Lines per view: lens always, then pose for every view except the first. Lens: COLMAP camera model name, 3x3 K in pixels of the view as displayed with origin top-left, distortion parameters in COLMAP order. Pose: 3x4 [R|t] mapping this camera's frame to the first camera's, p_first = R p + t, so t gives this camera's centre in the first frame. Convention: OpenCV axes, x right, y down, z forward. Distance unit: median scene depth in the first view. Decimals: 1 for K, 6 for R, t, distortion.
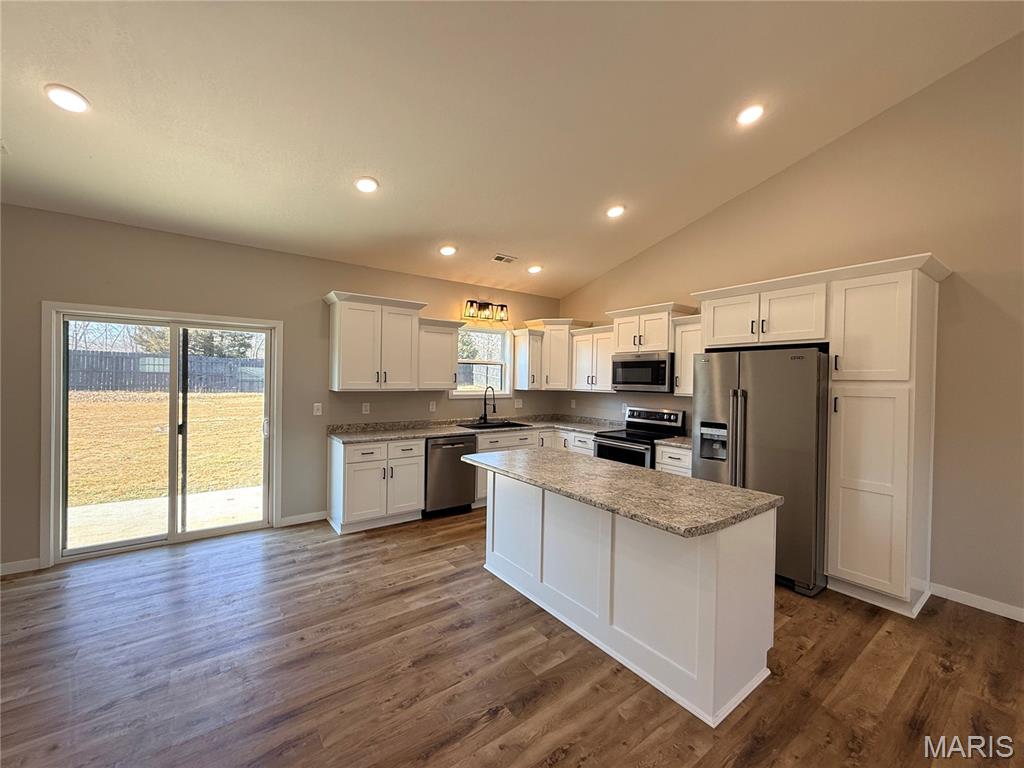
lens RADIAL K [[408.0, 0, 508.1], [0, 408.0, 382.8], [0, 0, 1]] dist [-0.001308, 0.000654]
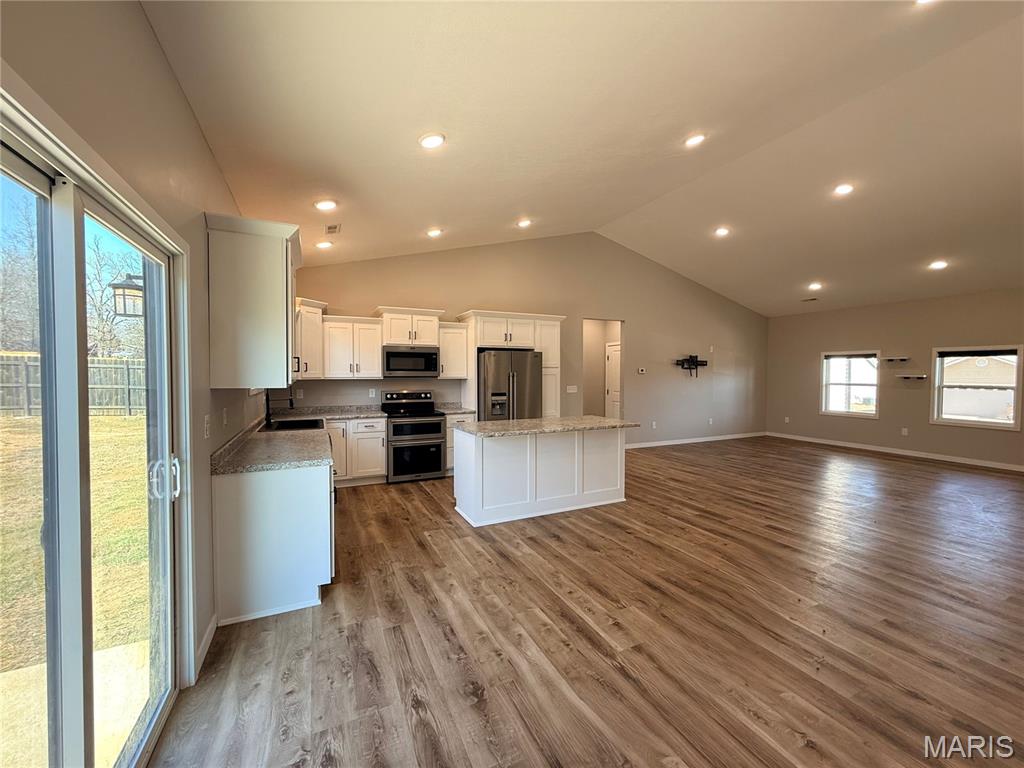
lens RADIAL K [[408.0, 0, 508.8], [0, 408.0, 382.4], [0, 0, 1]] dist [-0.001308, 0.000654]
pose [[0.181538, -0.040502, 0.982549, -0.919429], [0.009146, 0.999178, 0.039498, -0.008599], [-0.983341, 0.001816, 0.181759, 0.535199]]
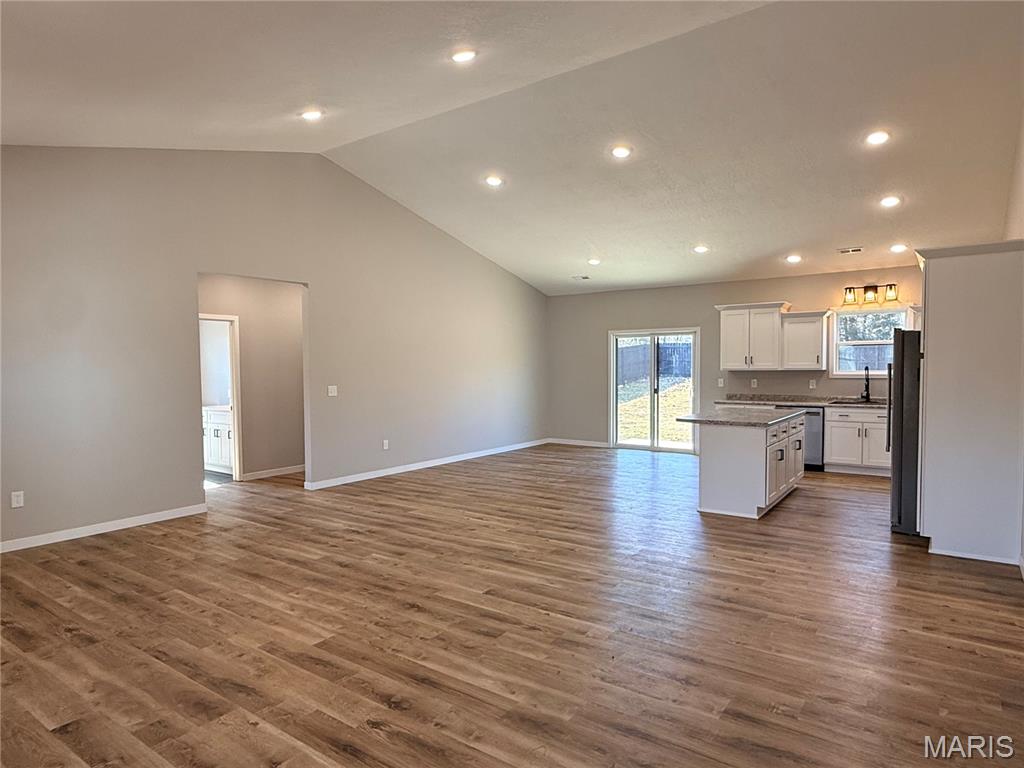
lens RADIAL K [[615.2, 0, 509.6], [0, 615.2, 392.7], [0, 0, 1]] dist [-0.000190, 0.000764]
pose [[0.315773, 0.025785, -0.948484, 1.459182], [0.002937, 0.999599, 0.028152, 0.035614], [0.948830, -0.011676, 0.315570, -0.461027]]
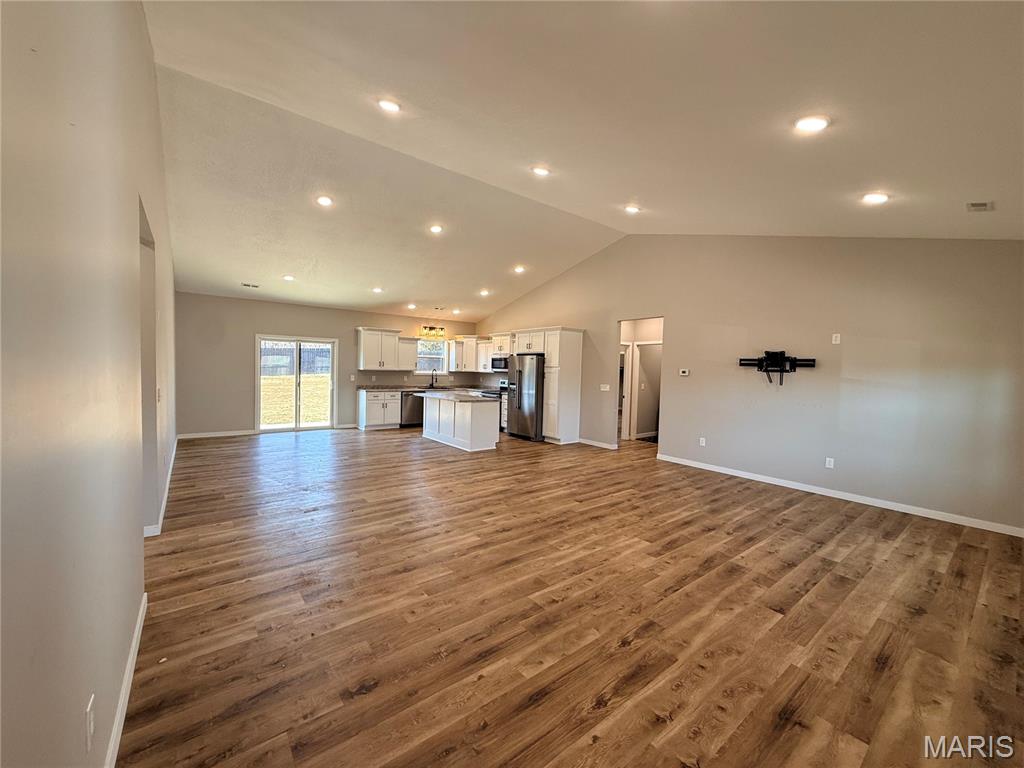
lens RADIAL K [[408.0, 0, 509.3], [0, 408.0, 385.7], [0, 0, 1]] dist [-0.001308, 0.000654]
pose [[0.999285, 0.009243, 0.036670, 0.314570], [-0.010510, 0.999349, 0.034506, 0.021221], [-0.036327, -0.034866, 0.998732, -1.286736]]
